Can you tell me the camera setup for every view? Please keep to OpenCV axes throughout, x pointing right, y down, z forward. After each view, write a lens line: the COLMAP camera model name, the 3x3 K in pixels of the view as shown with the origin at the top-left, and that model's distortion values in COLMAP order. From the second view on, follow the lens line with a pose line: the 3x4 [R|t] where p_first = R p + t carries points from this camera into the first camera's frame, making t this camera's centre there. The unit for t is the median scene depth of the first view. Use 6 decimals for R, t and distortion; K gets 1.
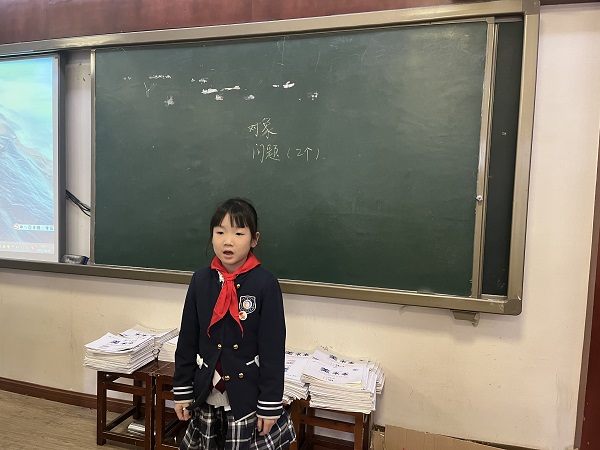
lens RADIAL K [[448.9, 0, 298.8], [0, 448.9, 227.4], [0, 0, 1]] dist [0.040448, -0.059369]
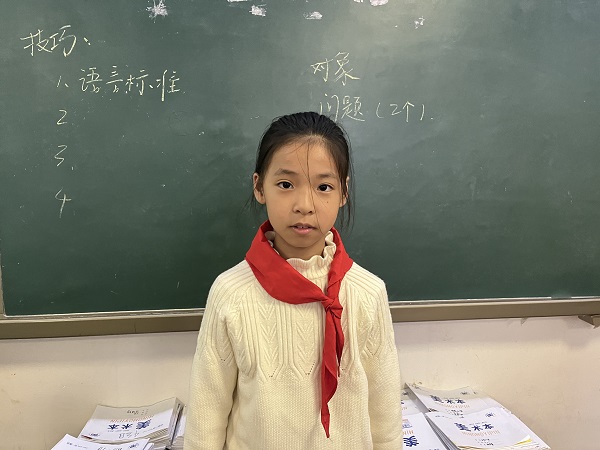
lens RADIAL K [[416.6, 0, 301.1], [0, 416.6, 227.1], [0, 0, 1]] dist [0.013237, -0.014025]
pose [[0.913049, -0.071552, 0.401525, -0.374087], [0.051084, 0.996801, 0.061466, -0.039283], [-0.404639, -0.035610, 0.913783, 0.484621]]
